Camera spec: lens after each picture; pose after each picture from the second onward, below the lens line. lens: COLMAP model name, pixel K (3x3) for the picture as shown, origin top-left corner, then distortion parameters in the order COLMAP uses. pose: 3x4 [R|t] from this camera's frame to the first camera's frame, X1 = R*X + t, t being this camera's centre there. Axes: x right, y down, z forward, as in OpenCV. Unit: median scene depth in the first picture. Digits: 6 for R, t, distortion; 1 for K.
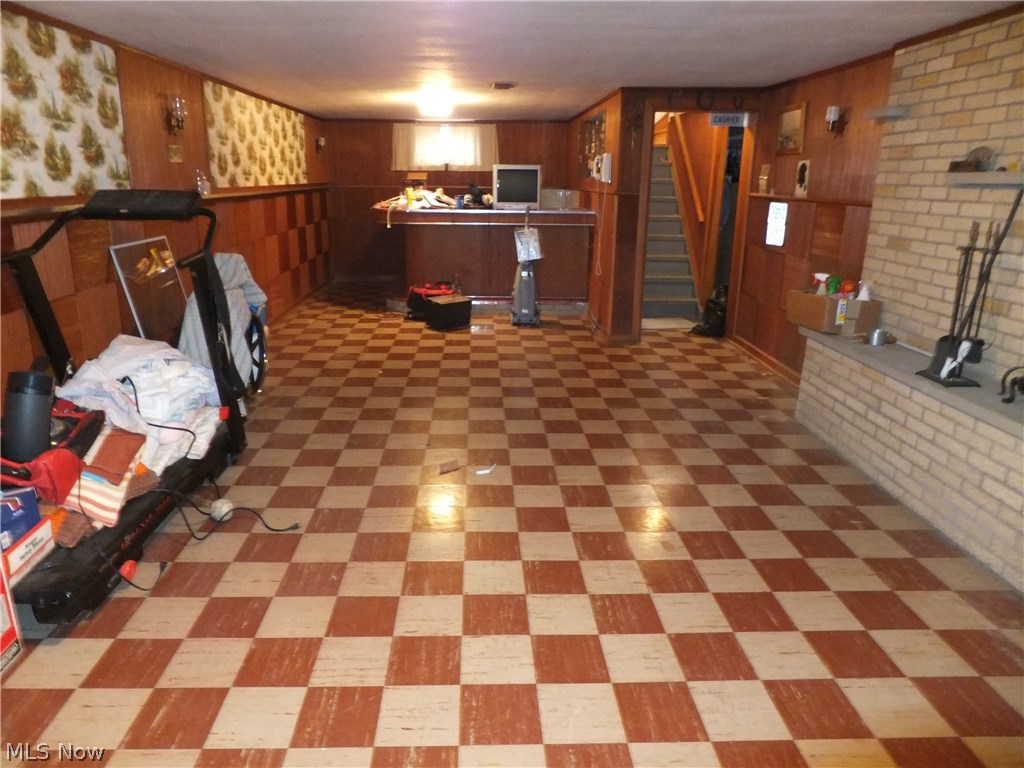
lens RADIAL K [[759.4, 0, 505.2], [0, 759.4, 383.4], [0, 0, 1]] dist [0.043887, 0.152920]
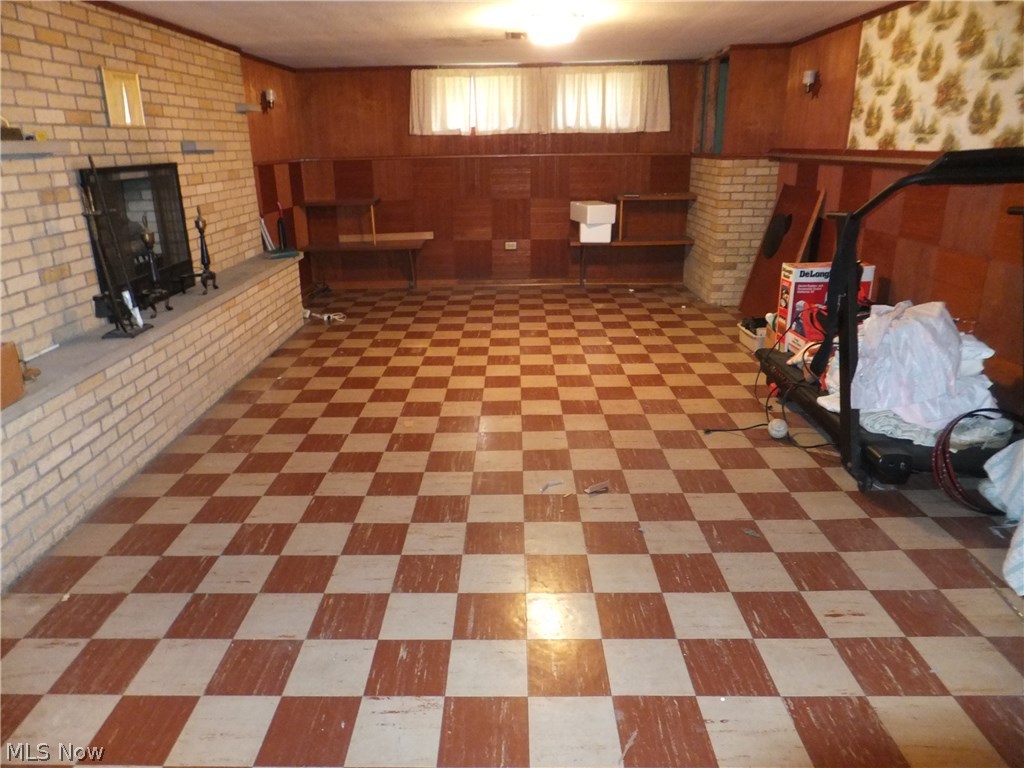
lens RADIAL K [[759.4, 0, 505.2], [0, 759.4, 383.4], [0, 0, 1]] dist [0.043887, 0.152920]
pose [[-0.998098, -0.006975, 0.061259, -0.033272], [0.028961, 0.824105, 0.565696, -0.553687], [-0.054430, 0.566394, -0.822335, 1.931160]]
